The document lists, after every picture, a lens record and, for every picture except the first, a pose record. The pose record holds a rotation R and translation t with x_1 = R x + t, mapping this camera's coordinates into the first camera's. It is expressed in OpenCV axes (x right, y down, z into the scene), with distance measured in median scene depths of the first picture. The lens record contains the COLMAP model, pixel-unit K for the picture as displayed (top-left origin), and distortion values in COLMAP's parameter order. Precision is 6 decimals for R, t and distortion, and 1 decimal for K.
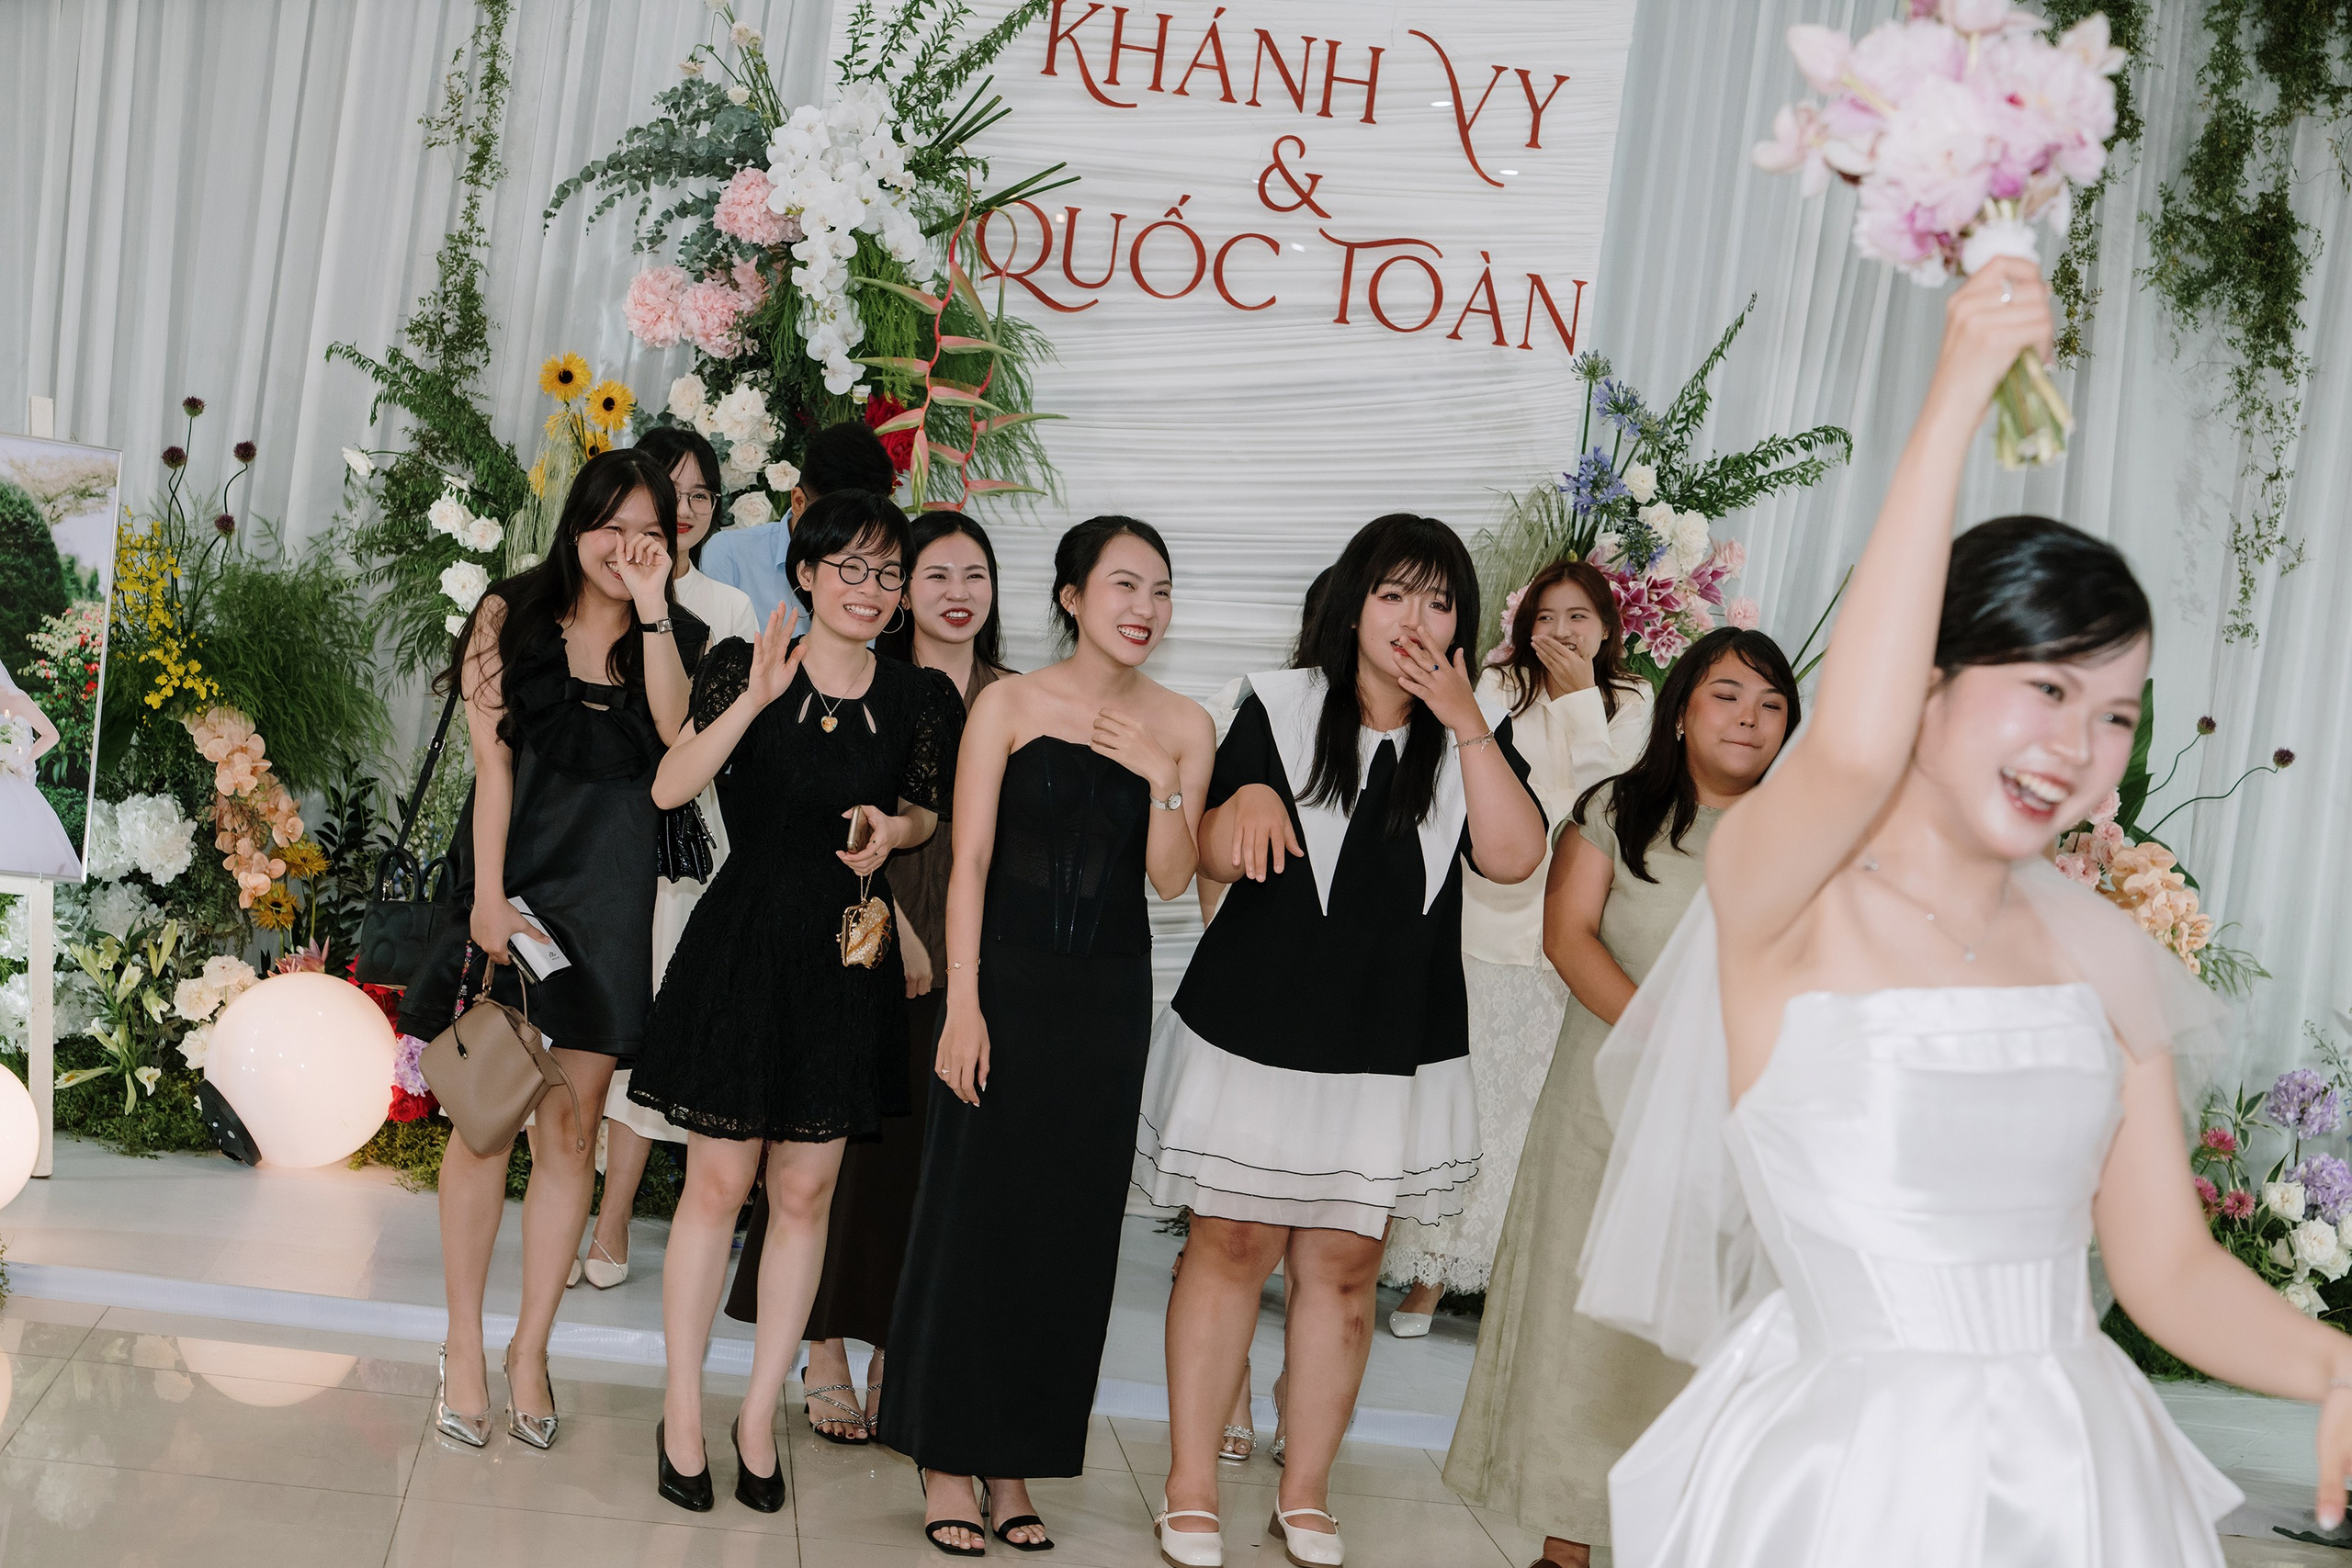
lens RADIAL K [[3531.3, 0, 1225.3], [0, 3531.3, 783.5], [0, 0, 1]] dist [0.001234, 0.000000]
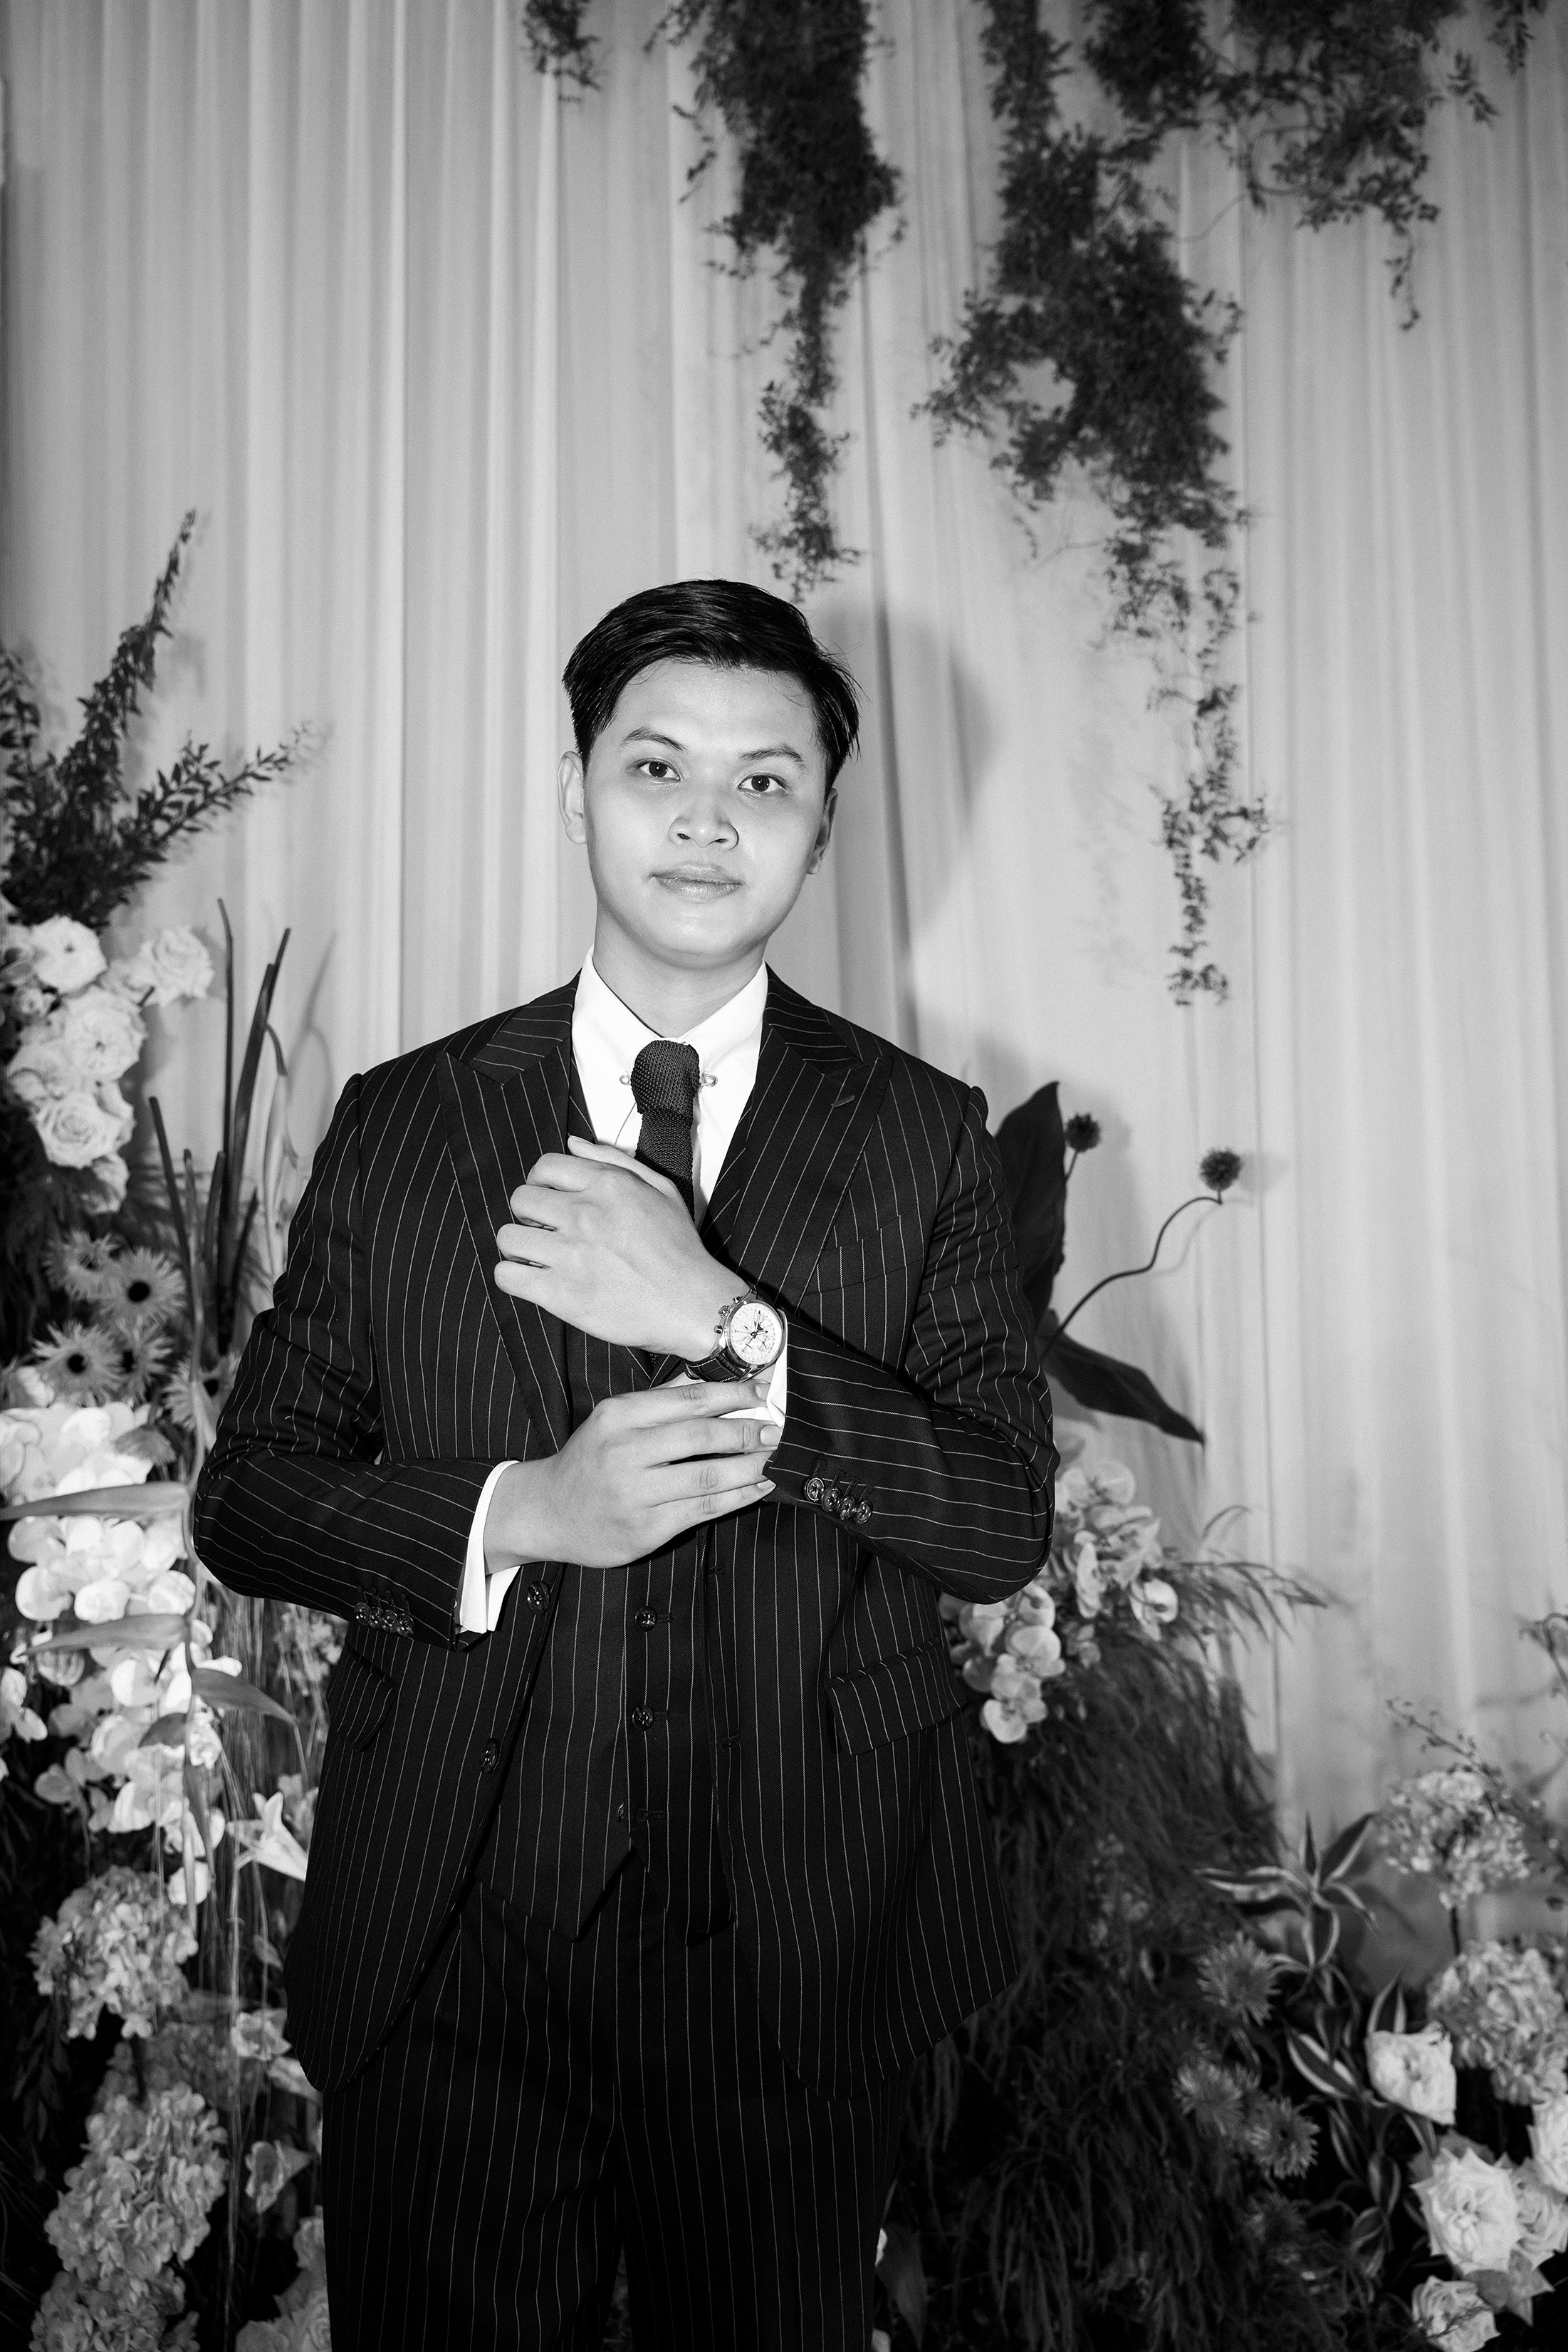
lens RADIAL K [[1875.2, 0, 780.5], [0, 1875.2, 1172.8], [0, 0, 1]] dist [0.000720, 0.005140]
pose [[0.977074, -0.142644, -0.158051, 0.280354], [0.123191, 0.984256, -0.126741, 0.018599], [0.173642, 0.104365, 0.979263, 0.736999]]
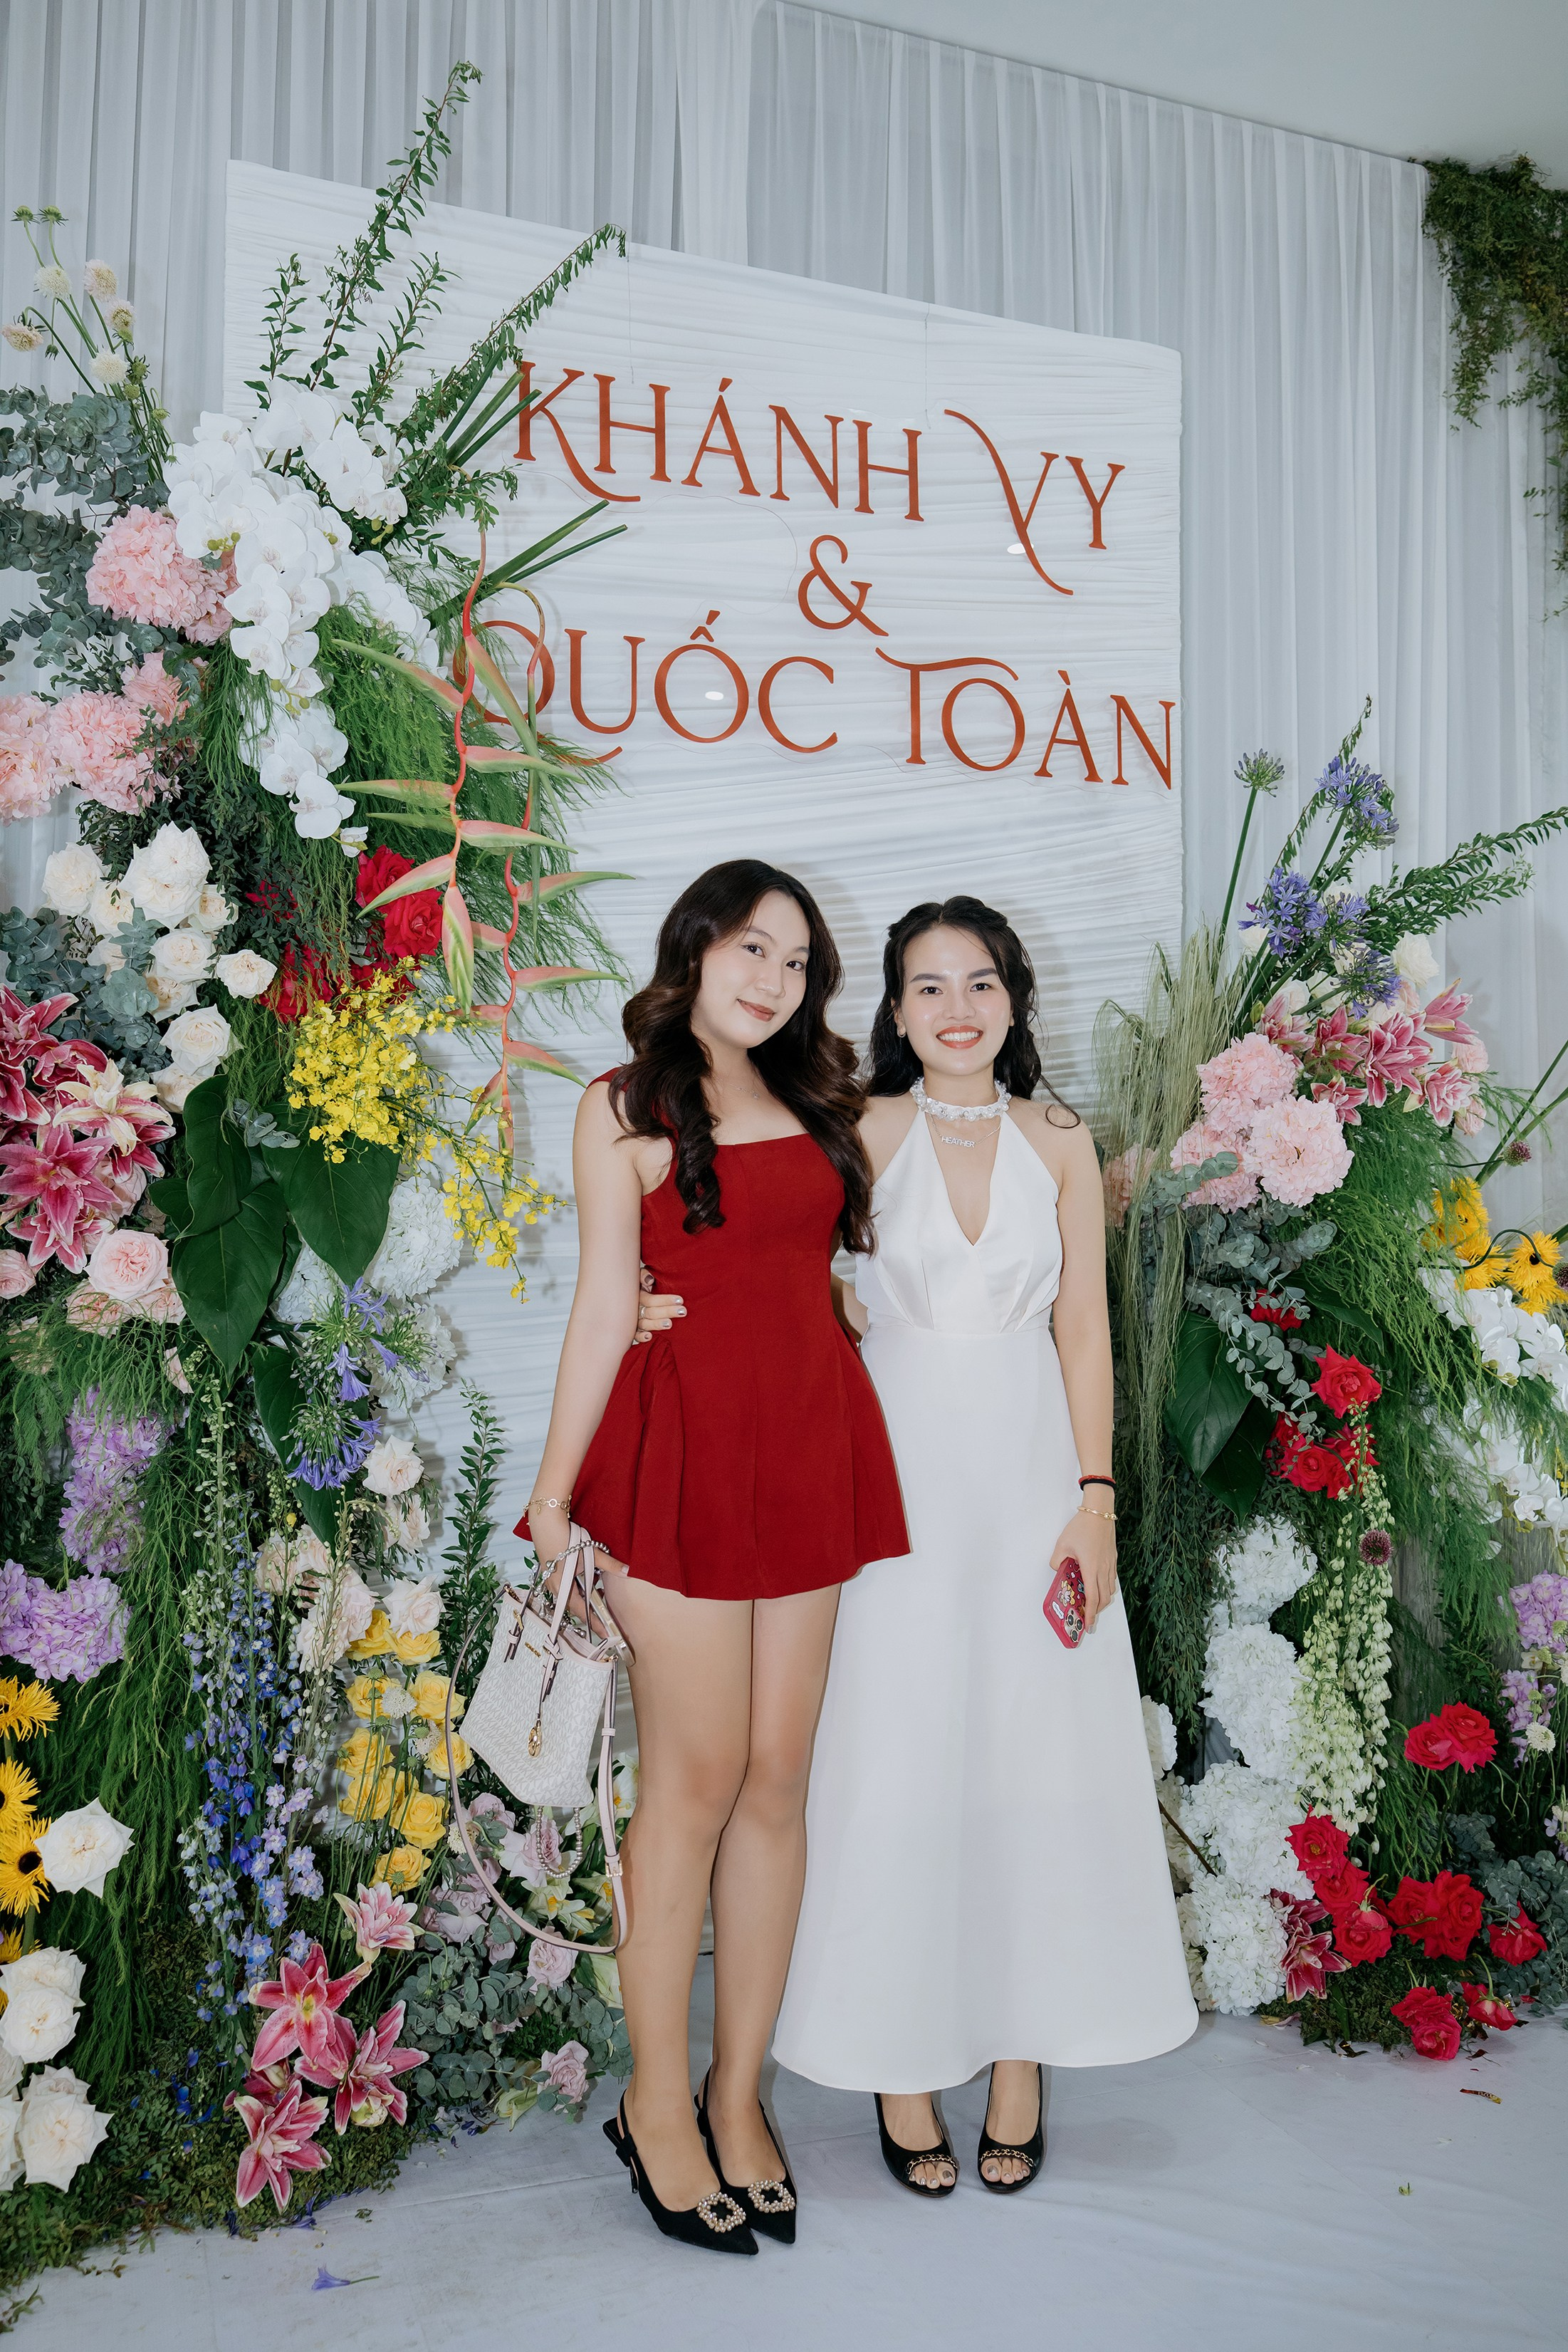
lens RADIAL K [[1875.2, 0, 785.8], [0, 1875.2, 1157.9], [0, 0, 1]] dist [0.000720, 0.005140]
pose [[0.968781, -0.118020, 0.218025, -0.100525], [0.136622, 0.987984, -0.072264, -0.015043], [-0.206876, 0.099795, 0.973264, 0.605278]]
